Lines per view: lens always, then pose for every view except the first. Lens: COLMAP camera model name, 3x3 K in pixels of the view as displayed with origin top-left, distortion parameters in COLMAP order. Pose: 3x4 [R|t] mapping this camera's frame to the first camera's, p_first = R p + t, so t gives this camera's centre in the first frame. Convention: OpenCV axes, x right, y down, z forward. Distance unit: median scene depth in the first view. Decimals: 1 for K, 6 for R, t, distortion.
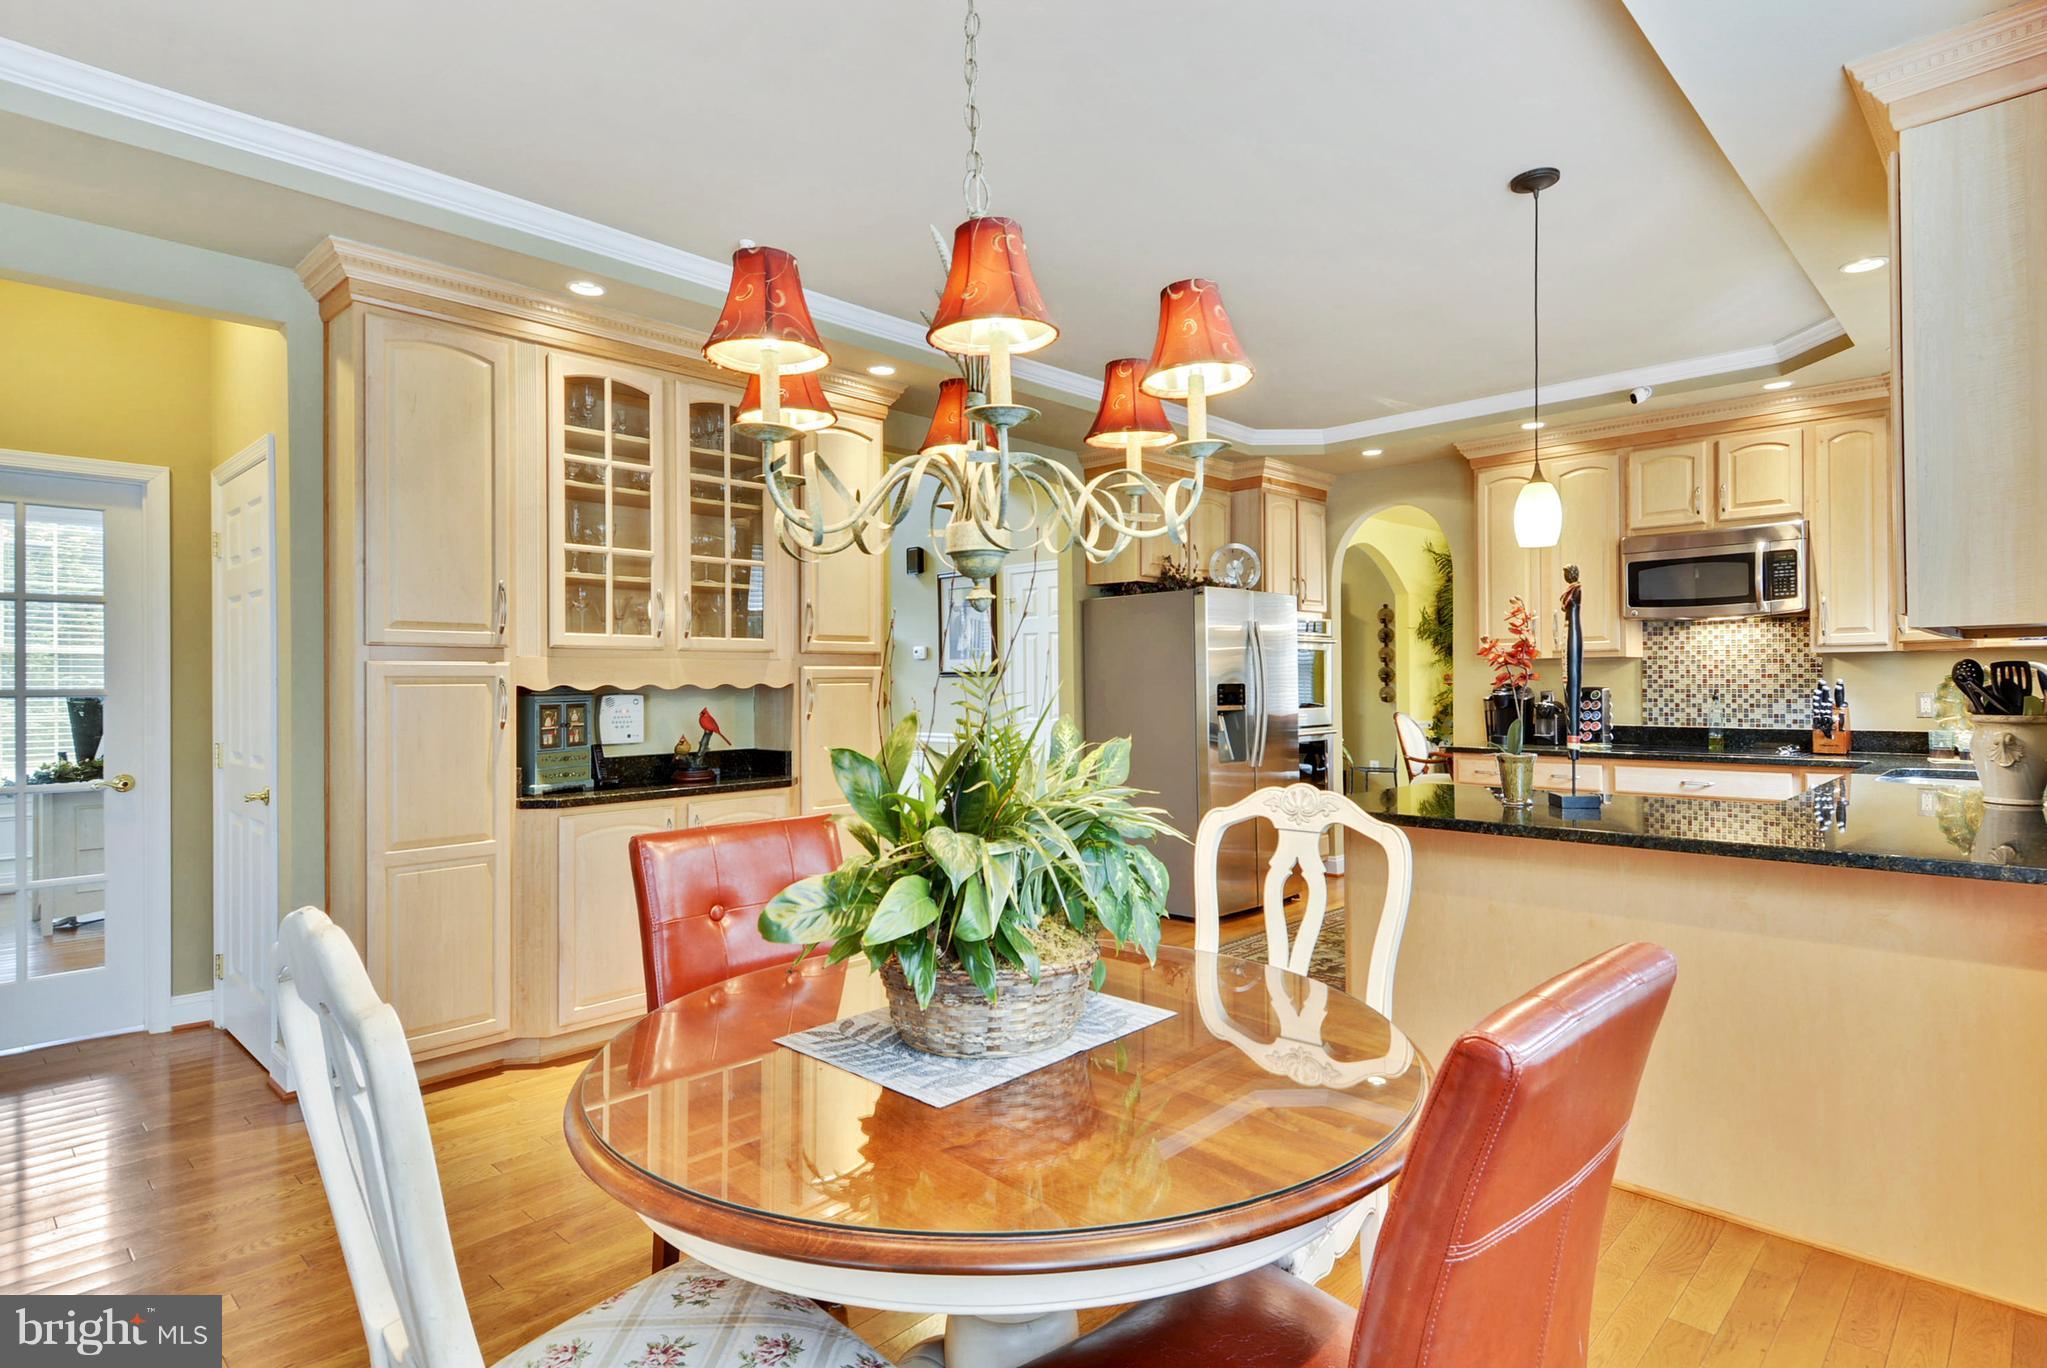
lens RADIAL K [[1073.7, 0, 1067.0], [0, 1073.7, 655.8], [0, 0, 1]] dist [0.035977, -0.022258]
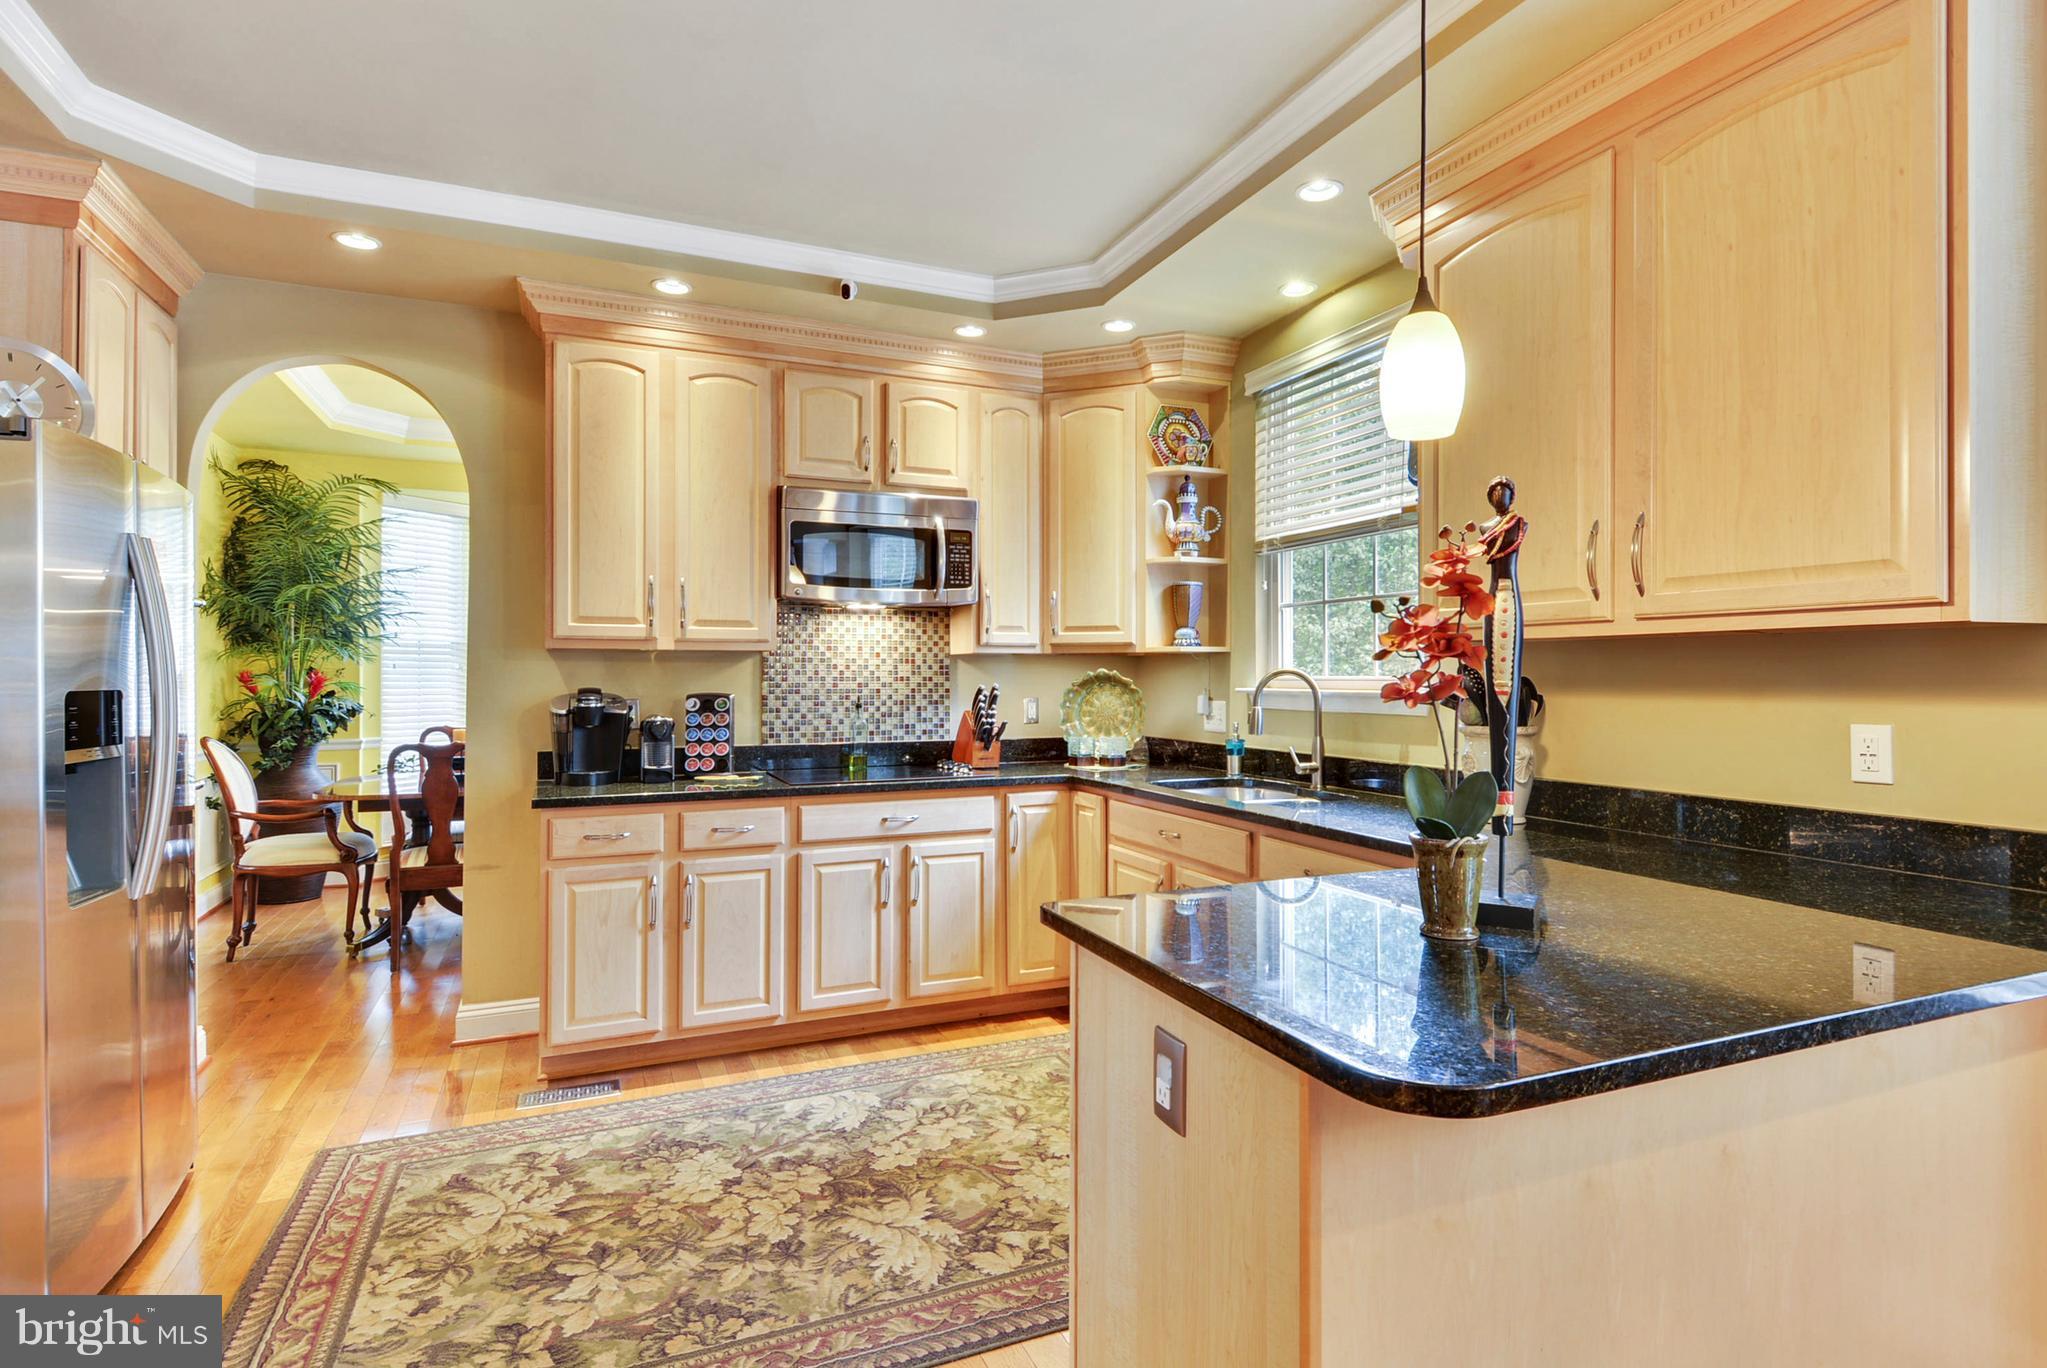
lens RADIAL K [[1075.2, 0, 1064.1], [0, 1075.2, 670.5], [0, 0, 1]] dist [0.044030, -0.039579]
pose [[0.404464, 0.011771, 0.914478, -0.065442], [-0.025059, 0.999684, -0.001785, 0.010231], [-0.914210, -0.022194, 0.404632, 0.546787]]
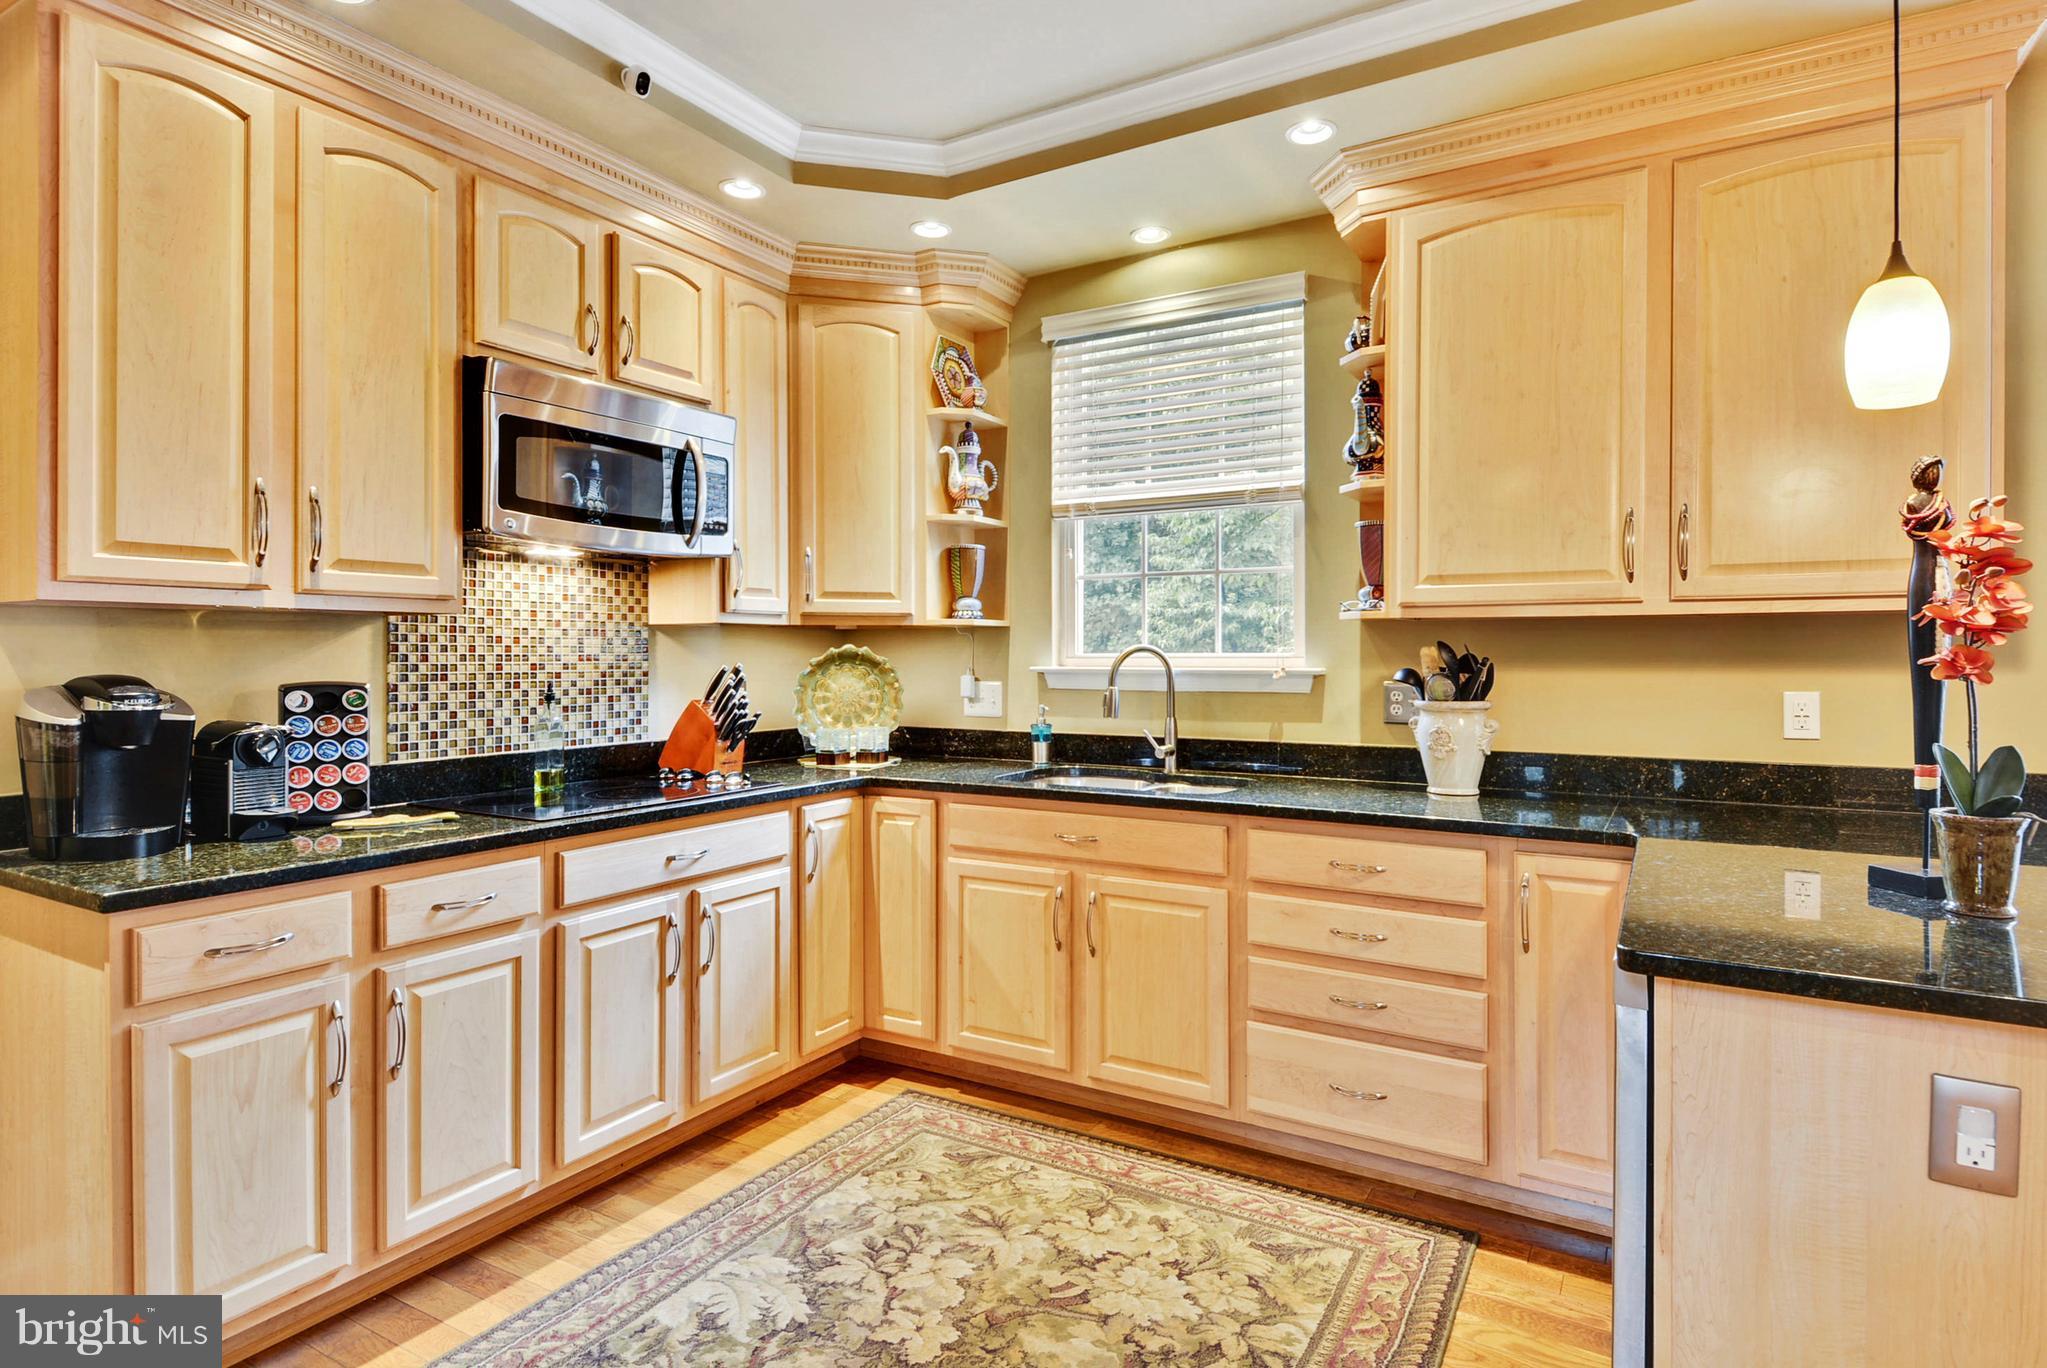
lens RADIAL K [[1073.7, 0, 1067.0], [0, 1073.7, 655.8], [0, 0, 1]] dist [0.035977, -0.022258]
pose [[-0.211427, 0.006340, 0.977373, 0.011271], [-0.021604, 0.999704, -0.011158, 0.018373], [-0.977155, -0.023474, -0.211227, 0.868274]]
